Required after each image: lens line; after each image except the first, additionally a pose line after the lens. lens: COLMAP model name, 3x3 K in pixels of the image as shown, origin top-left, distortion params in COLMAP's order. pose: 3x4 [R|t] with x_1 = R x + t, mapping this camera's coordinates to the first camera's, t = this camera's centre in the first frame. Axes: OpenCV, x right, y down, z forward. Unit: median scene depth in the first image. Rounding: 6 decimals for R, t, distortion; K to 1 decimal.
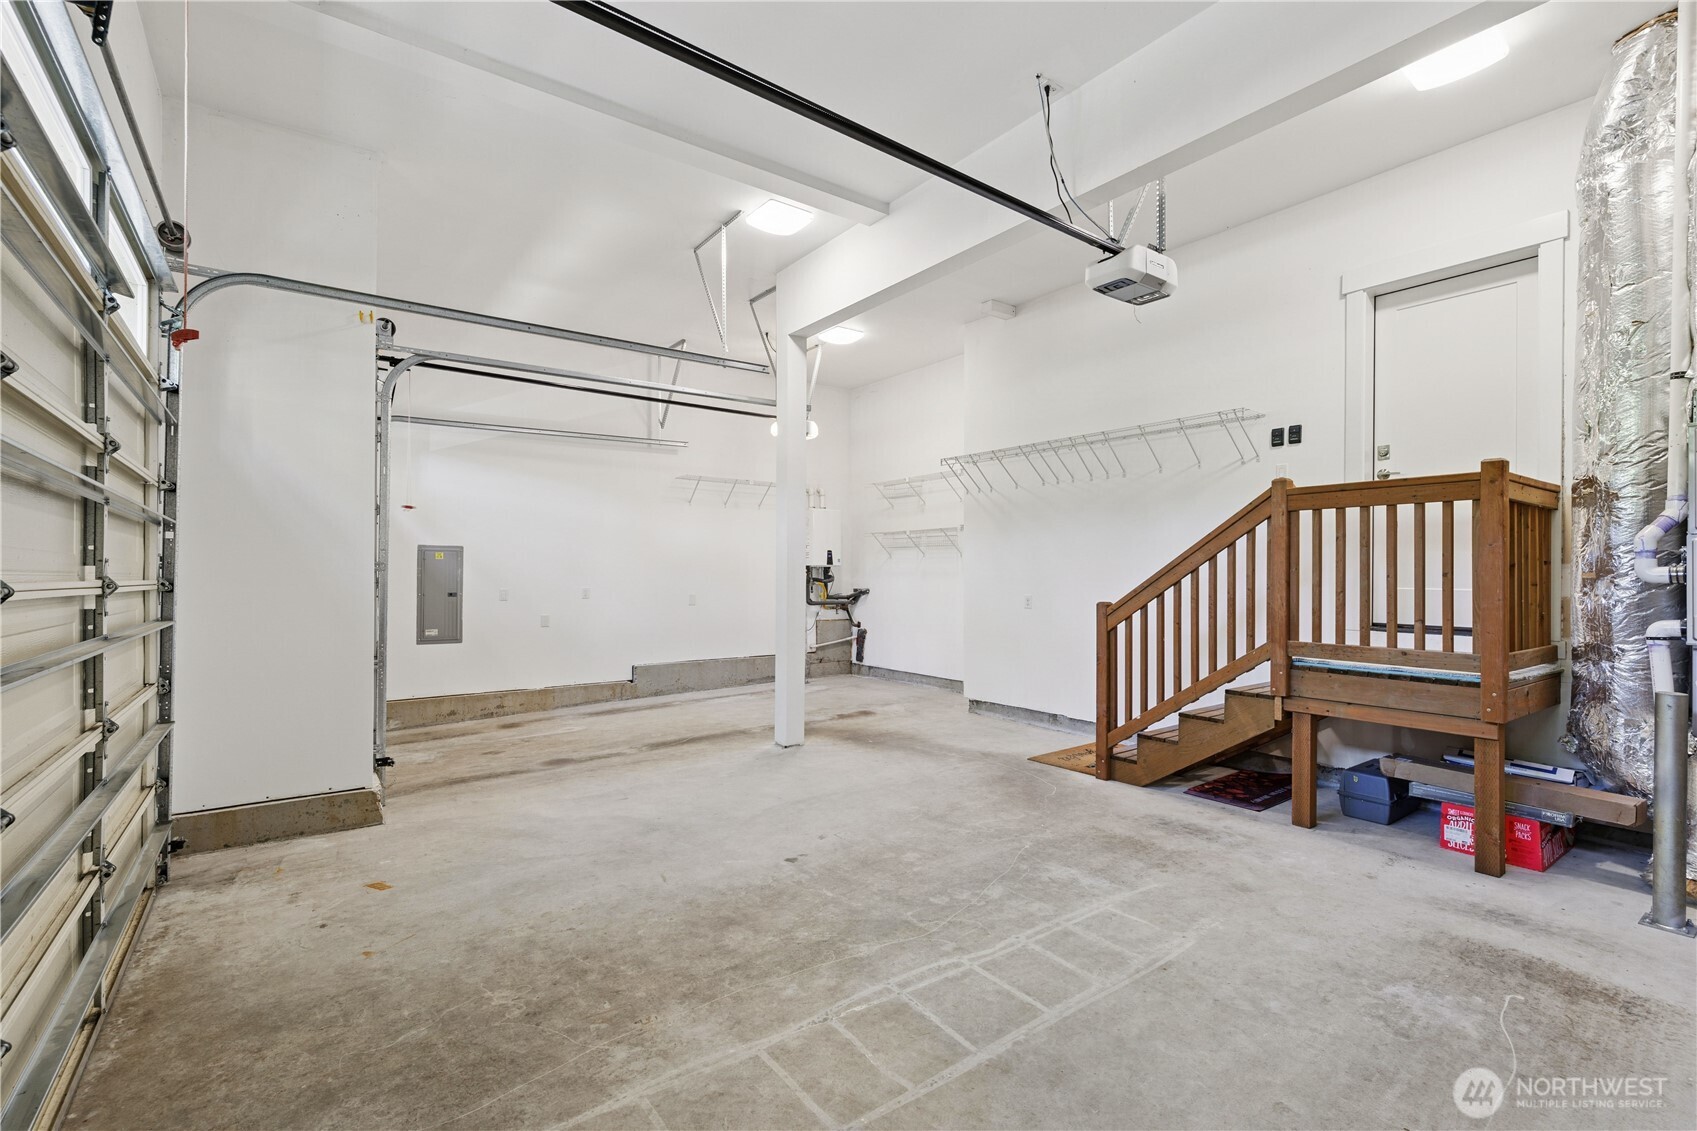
lens RADIAL K [[762.0, 0, 851.9], [0, 762.0, 570.2], [0, 0, 1]] dist [0.018978, 0.000080]
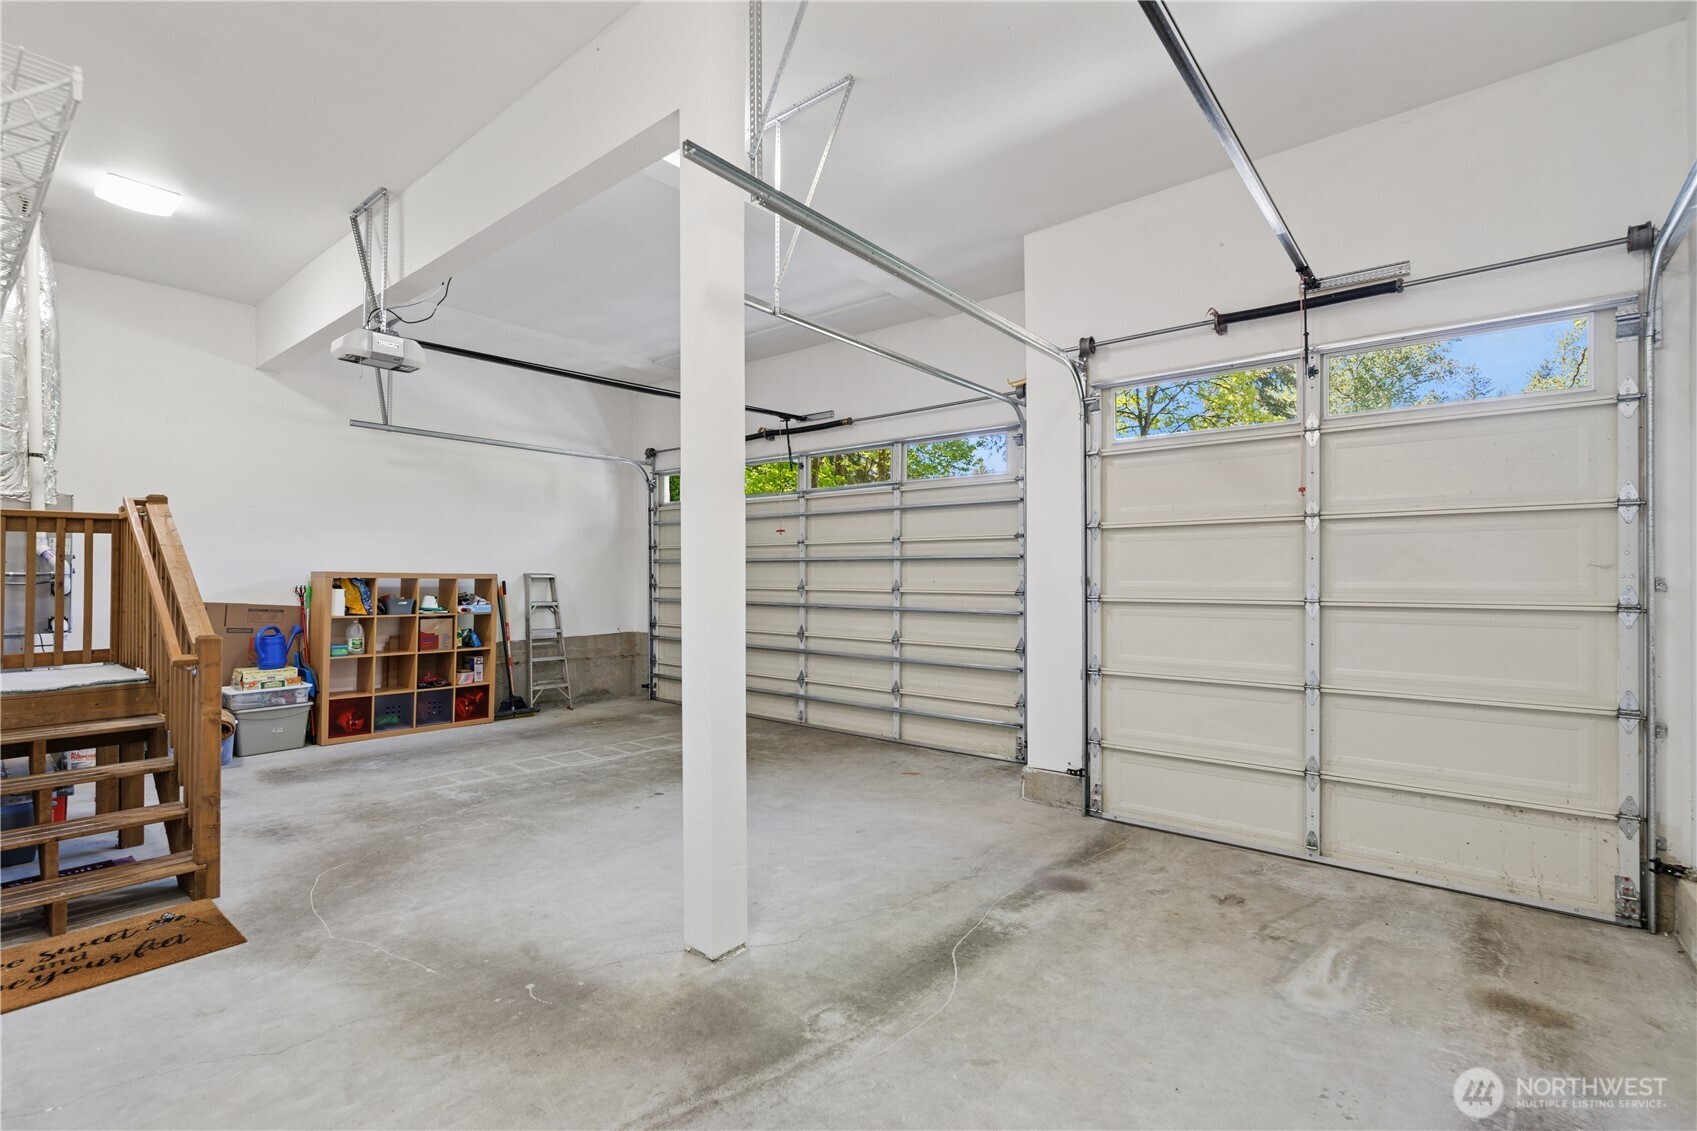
lens RADIAL K [[762.0, 0, 857.1], [0, 762.0, 571.3], [0, 0, 1]] dist [0.018978, 0.000080]
pose [[-0.966439, -0.000544, -0.256895, -0.068261], [0.001872, 0.999956, -0.009159, -0.013998], [0.256889, -0.009333, -0.966396, 2.380411]]
